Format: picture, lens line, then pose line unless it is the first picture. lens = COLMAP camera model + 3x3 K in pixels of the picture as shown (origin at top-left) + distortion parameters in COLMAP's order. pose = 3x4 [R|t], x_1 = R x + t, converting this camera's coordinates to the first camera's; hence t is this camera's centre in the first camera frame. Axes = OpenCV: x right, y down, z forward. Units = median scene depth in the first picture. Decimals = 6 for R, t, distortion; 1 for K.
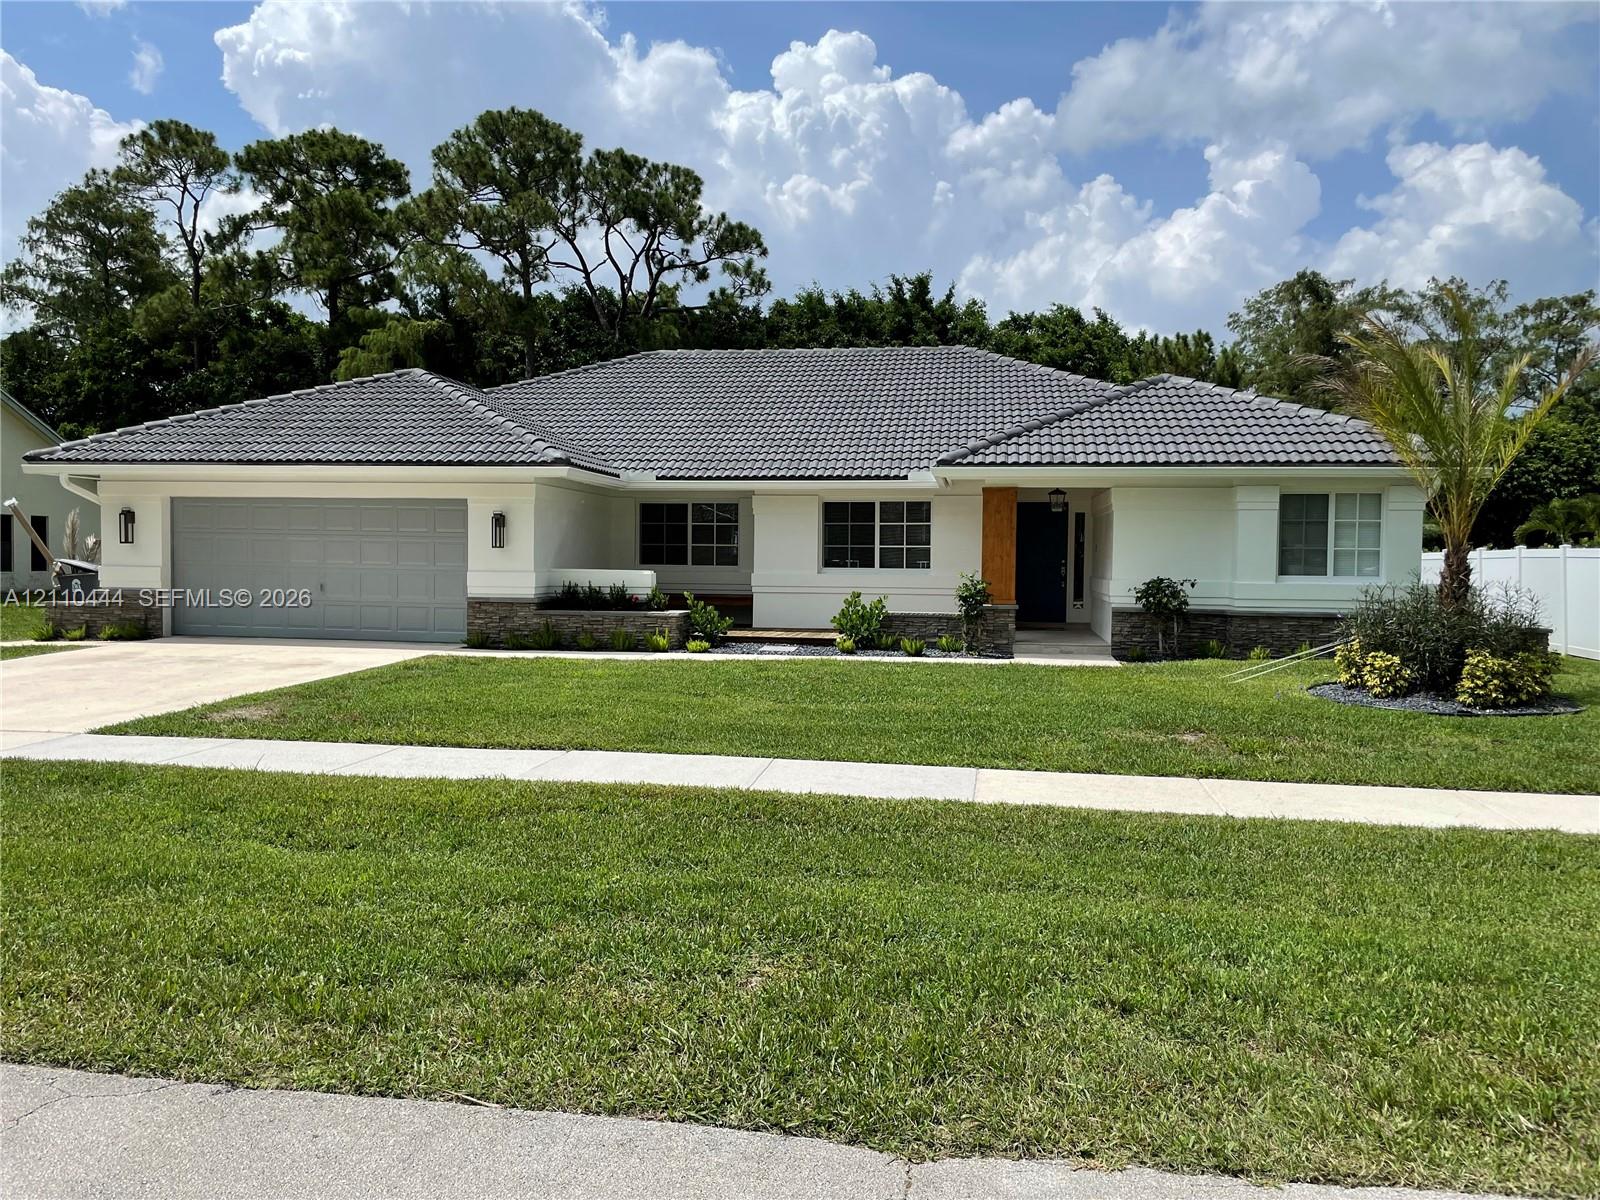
lens RADIAL K [[1225.6, 0, 800.0], [0, 1225.6, 600.0], [0, 0, 1]] dist [0.100117, -0.152424]
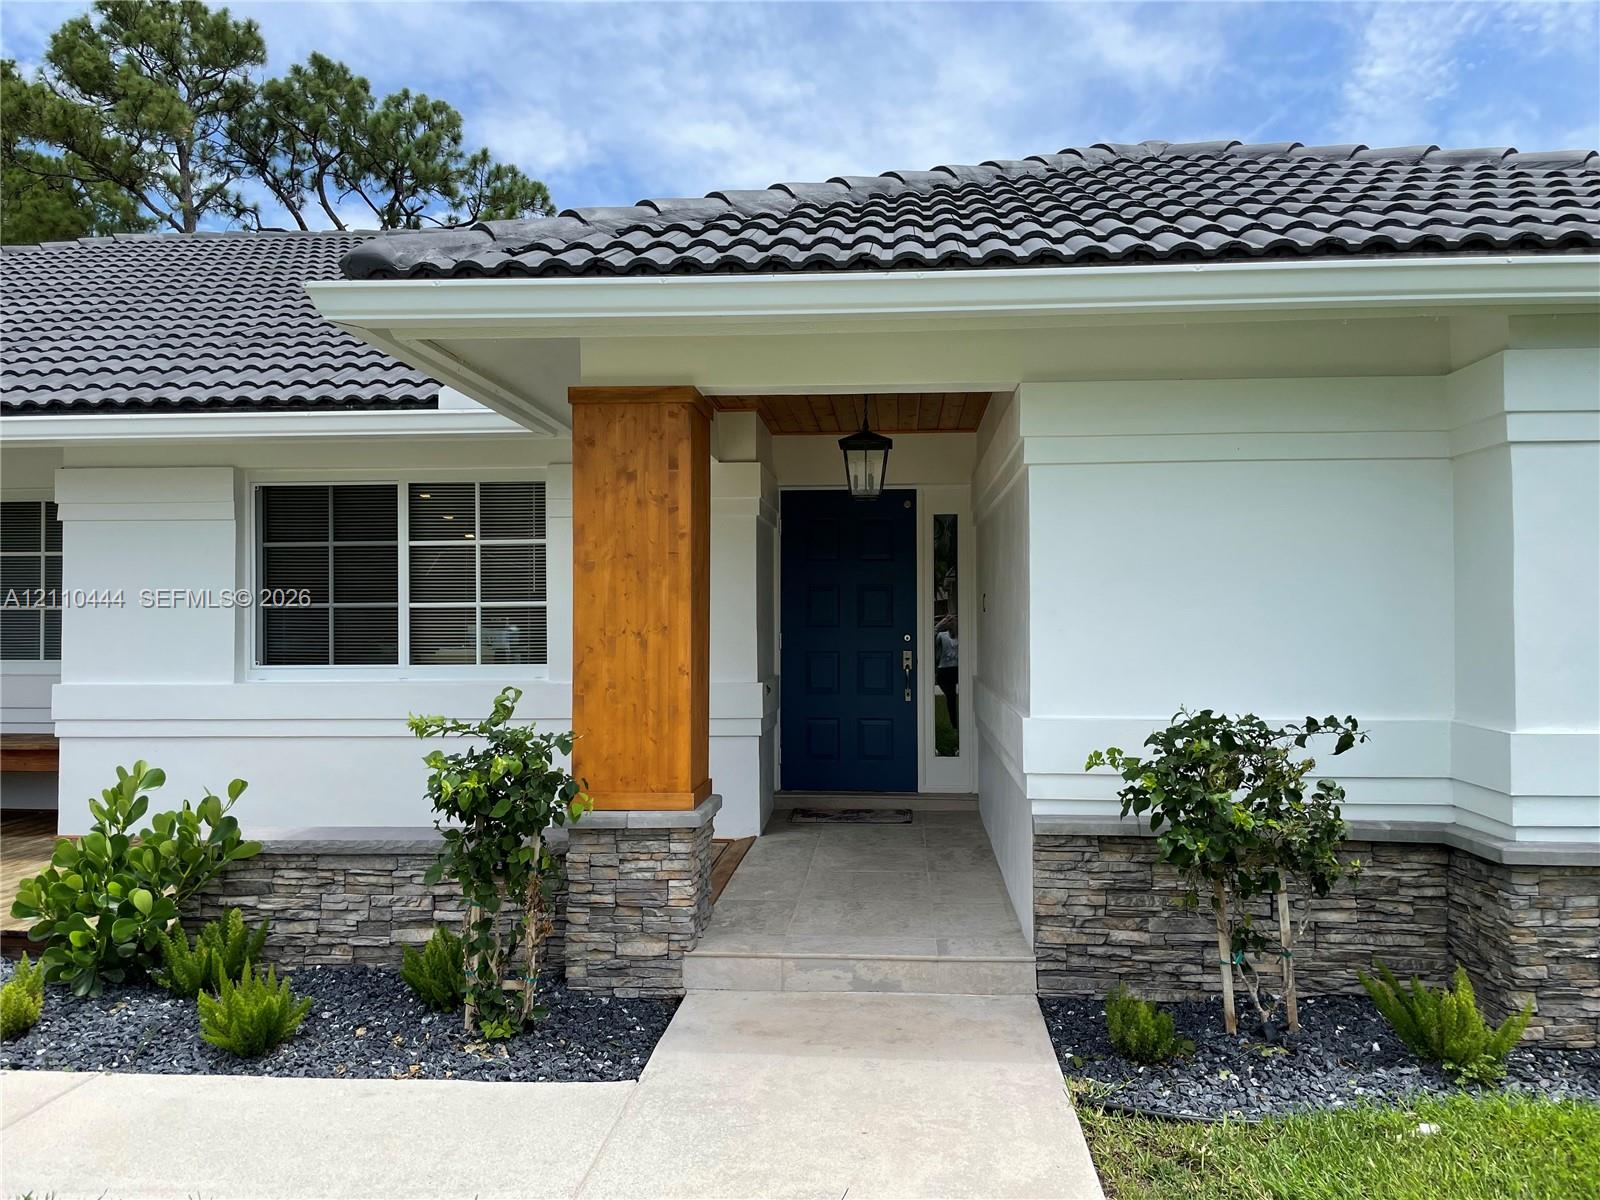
lens RADIAL K [[1225.6, 0, 800.0], [0, 1225.6, 600.0], [0, 0, 1]] dist [0.100117, -0.152424]
pose [[0.997226, -0.017500, 0.072348, 0.166569], [0.020548, 0.998923, -0.041595, -0.029105], [-0.071543, 0.042966, 0.996512, 0.664563]]
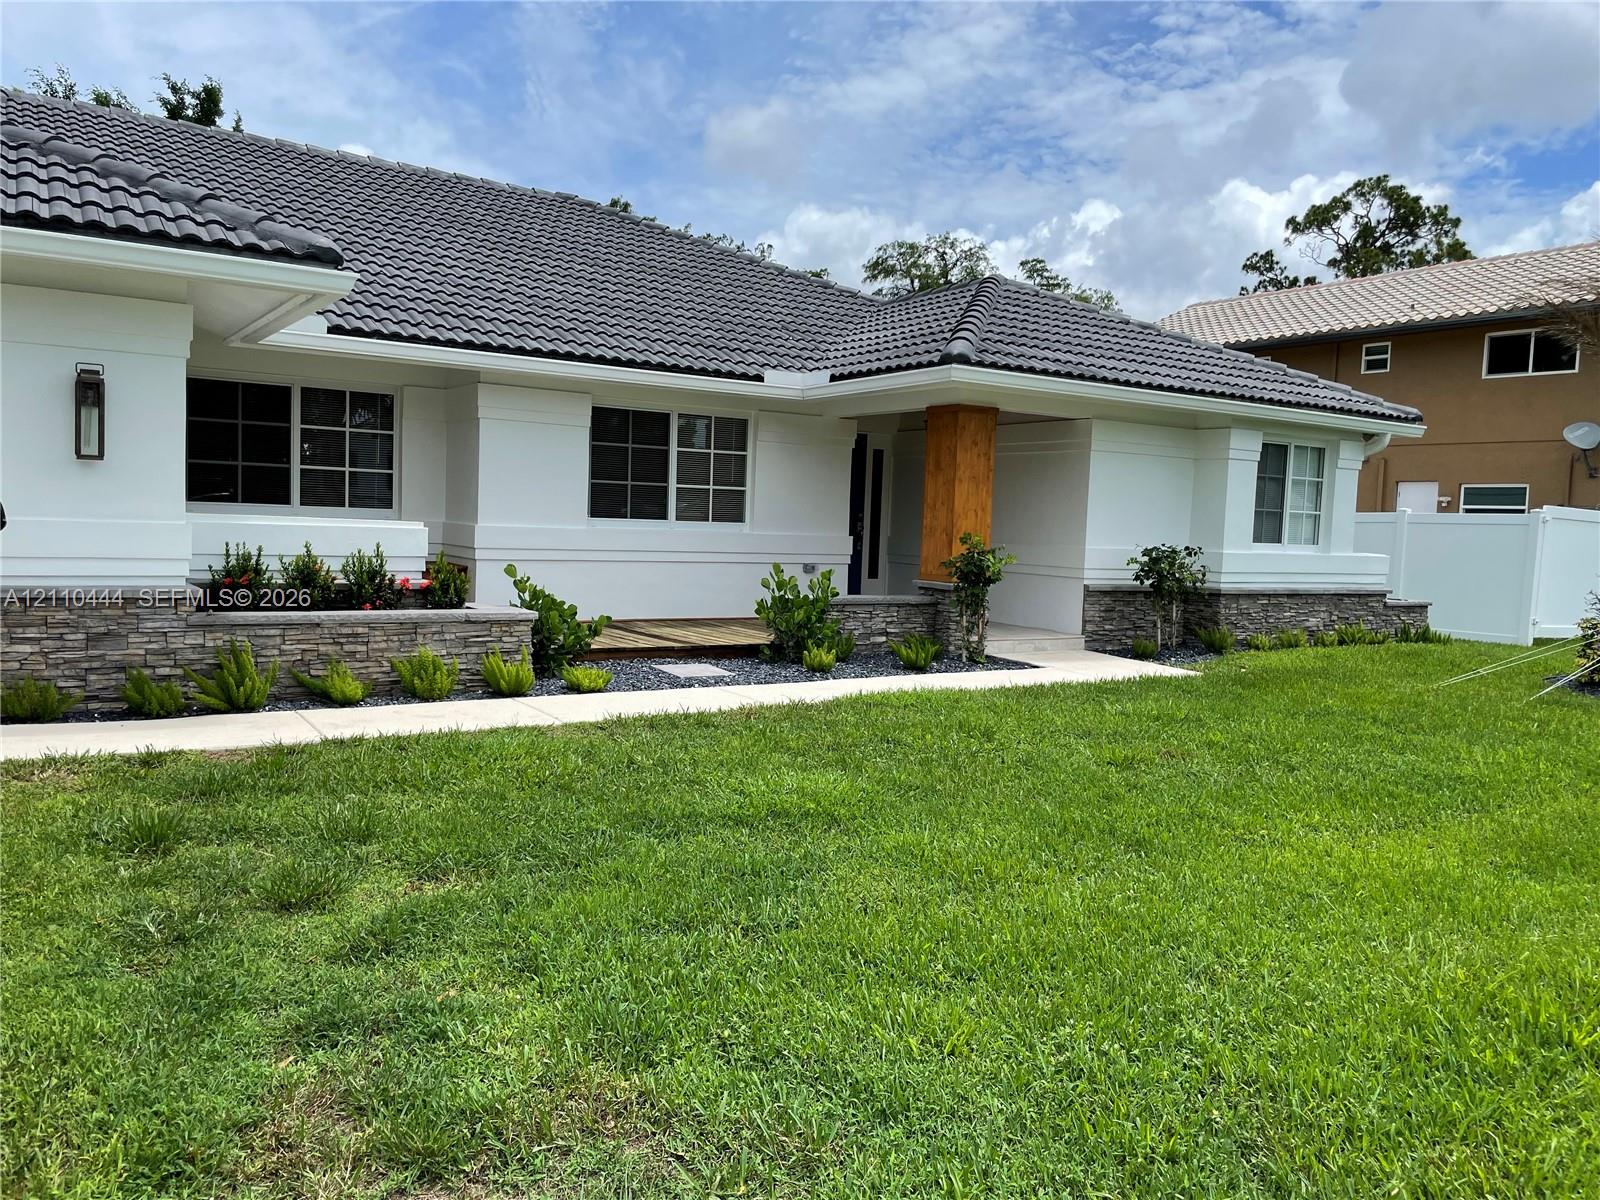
lens RADIAL K [[1225.6, 0, 800.0], [0, 1225.6, 600.0], [0, 0, 1]] dist [0.100117, -0.152424]
pose [[0.739436, -0.029570, 0.672577, -0.330137], [-0.007583, 0.998606, 0.052241, -0.019687], [-0.673184, -0.043730, 0.738181, 0.526010]]
